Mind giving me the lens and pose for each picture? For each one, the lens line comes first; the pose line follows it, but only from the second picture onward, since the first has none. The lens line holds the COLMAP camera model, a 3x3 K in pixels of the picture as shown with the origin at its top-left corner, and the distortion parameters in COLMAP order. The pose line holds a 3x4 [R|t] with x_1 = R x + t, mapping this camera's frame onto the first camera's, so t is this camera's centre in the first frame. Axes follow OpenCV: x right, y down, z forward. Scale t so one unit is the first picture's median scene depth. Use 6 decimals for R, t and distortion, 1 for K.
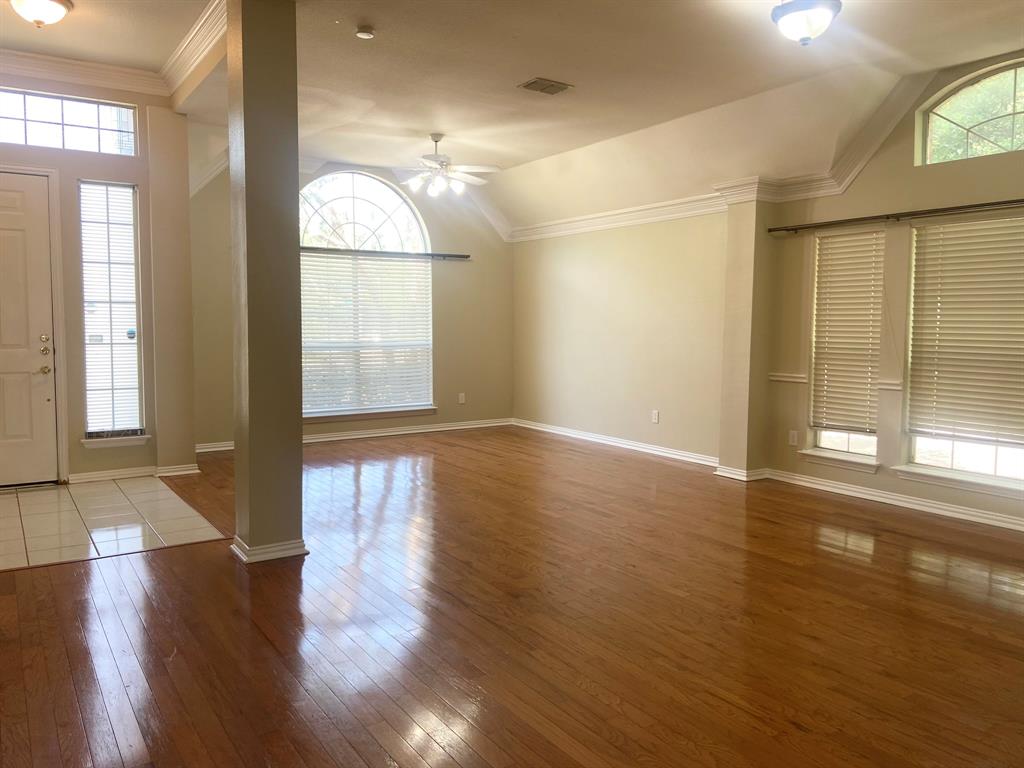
lens RADIAL K [[771.3, 0, 510.8], [0, 771.3, 380.3], [0, 0, 1]] dist [0.069739, -0.062170]
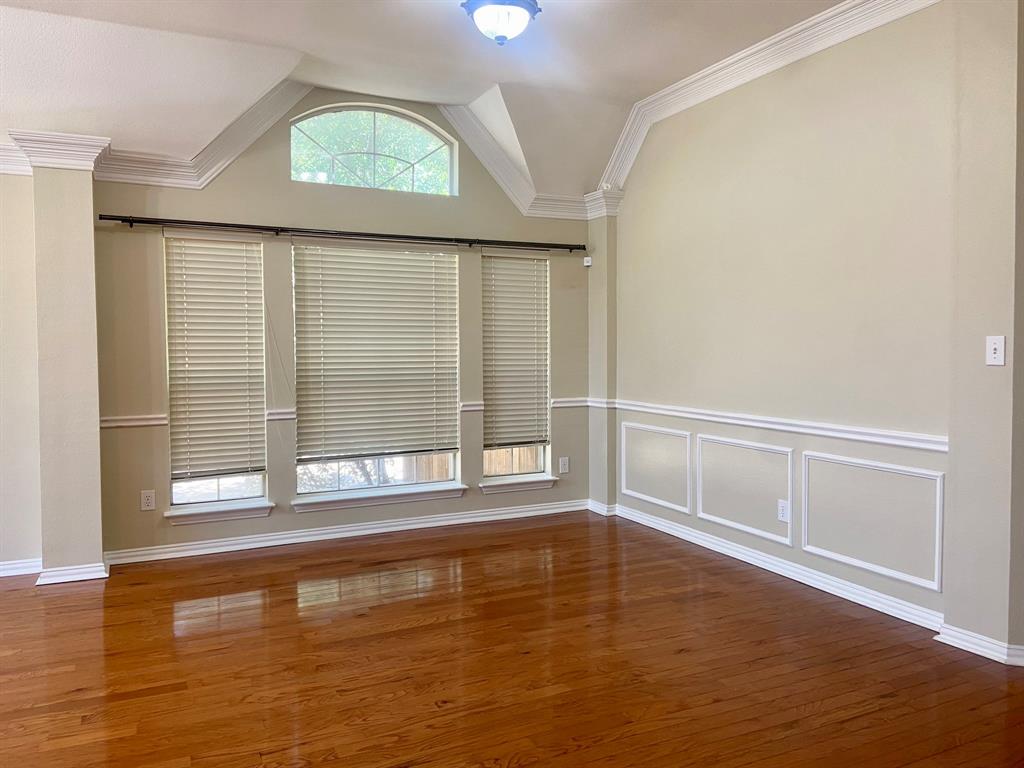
lens RADIAL K [[771.3, 0, 513.4], [0, 771.3, 386.1], [0, 0, 1]] dist [0.069739, -0.062170]
pose [[0.134808, -0.064819, 0.988749, -0.336710], [0.077570, 0.995486, 0.054685, -0.050289], [-0.987831, 0.069325, 0.139227, 0.549585]]
